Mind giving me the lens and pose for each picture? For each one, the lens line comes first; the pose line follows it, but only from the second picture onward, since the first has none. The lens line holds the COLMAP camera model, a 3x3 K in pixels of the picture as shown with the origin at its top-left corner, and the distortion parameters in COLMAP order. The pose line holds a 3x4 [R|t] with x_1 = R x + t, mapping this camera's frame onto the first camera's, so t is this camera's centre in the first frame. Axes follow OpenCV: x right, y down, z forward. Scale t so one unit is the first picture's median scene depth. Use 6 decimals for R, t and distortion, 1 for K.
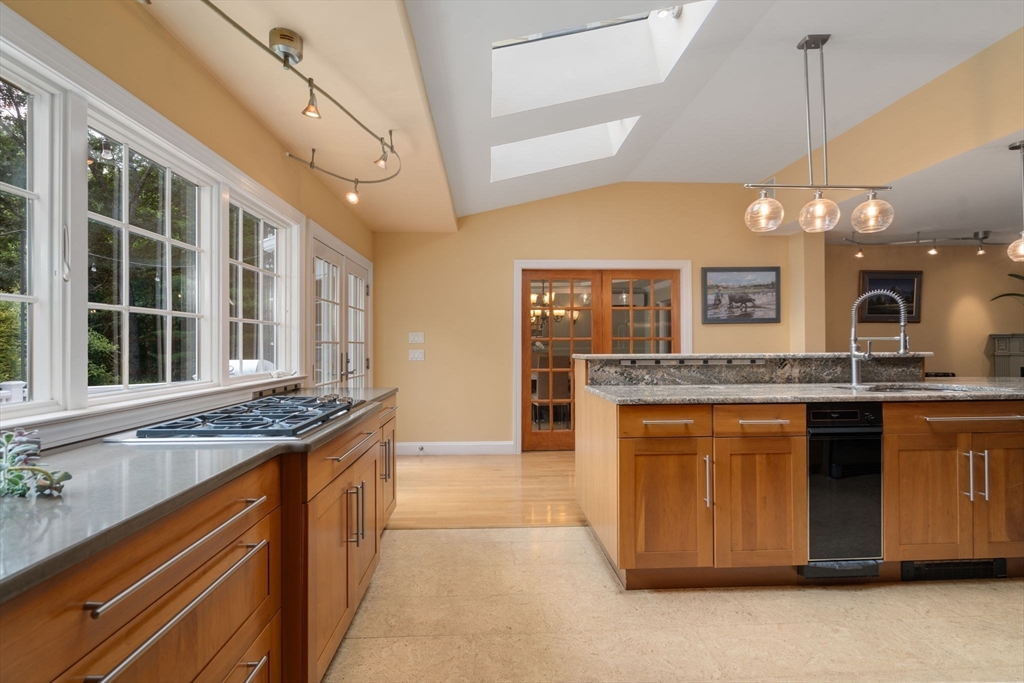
lens RADIAL K [[467.9, 0, 507.5], [0, 467.9, 337.7], [0, 0, 1]] dist [0.001624, 0.000197]
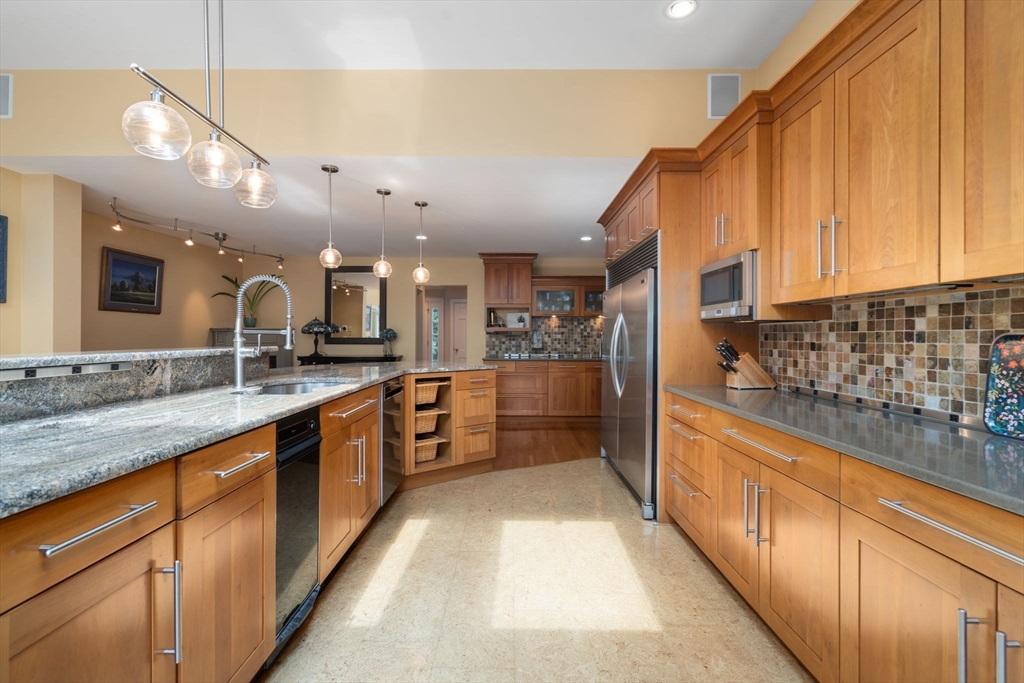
lens RADIAL K [[467.9, 0, 507.5], [0, 467.9, 337.7], [0, 0, 1]] dist [0.001624, 0.000197]
pose [[0.062510, 0.002458, 0.998041, -0.040162], [-0.020408, 0.999791, -0.001184, 0.004171], [-0.997836, -0.020294, 0.062547, 0.463997]]
